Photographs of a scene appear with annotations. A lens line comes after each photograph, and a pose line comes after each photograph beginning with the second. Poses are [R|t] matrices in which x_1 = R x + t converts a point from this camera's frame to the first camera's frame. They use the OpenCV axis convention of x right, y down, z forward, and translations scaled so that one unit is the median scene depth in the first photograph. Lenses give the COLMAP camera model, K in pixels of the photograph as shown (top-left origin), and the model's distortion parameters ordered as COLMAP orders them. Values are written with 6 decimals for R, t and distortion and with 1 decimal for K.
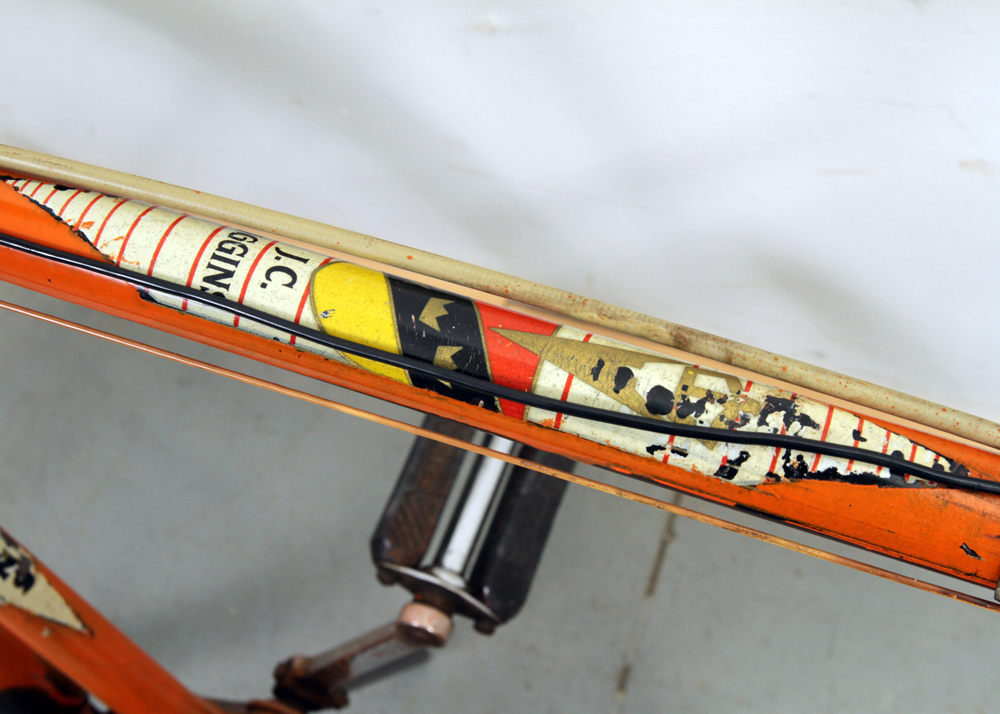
lens RADIAL K [[1449.8, 0, 526.0], [0, 1449.8, 355.8], [0, 0, 1]] dist [-0.114088, 0.112858]
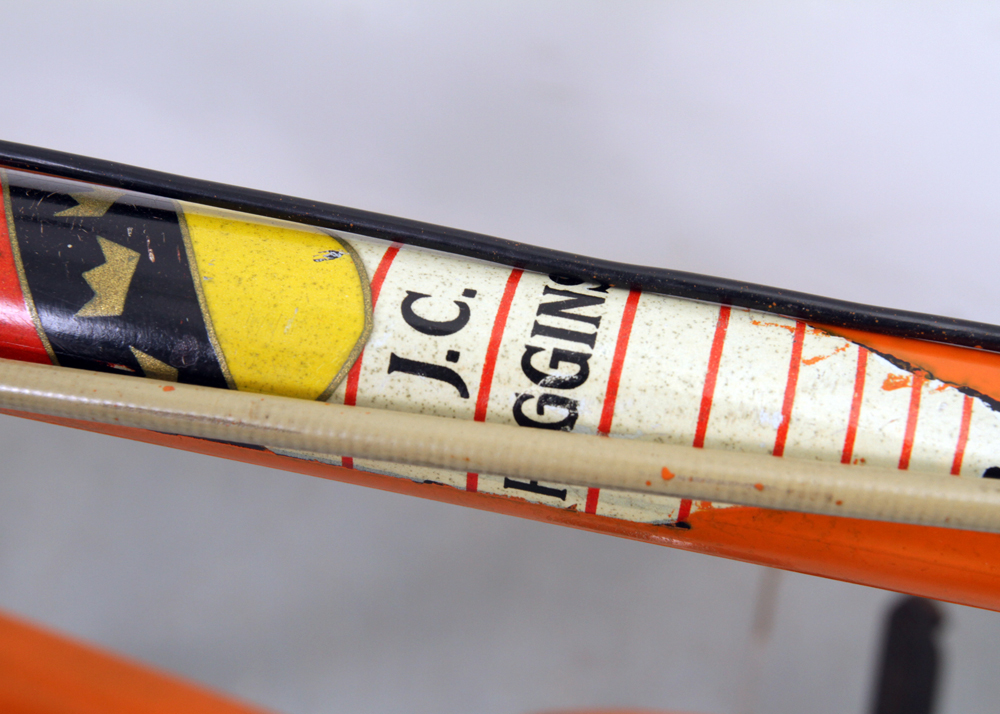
lens RADIAL K [[1645.5, 0, 500.0], [0, 1645.5, 357.0], [0, 0, 1]] dist [-0.074947, 0.094639]
pose [[-0.993172, 0.114434, -0.022693, -0.174500], [-0.081950, -0.545889, 0.833840, -0.507678], [0.083032, 0.830006, 0.551540, 0.709580]]
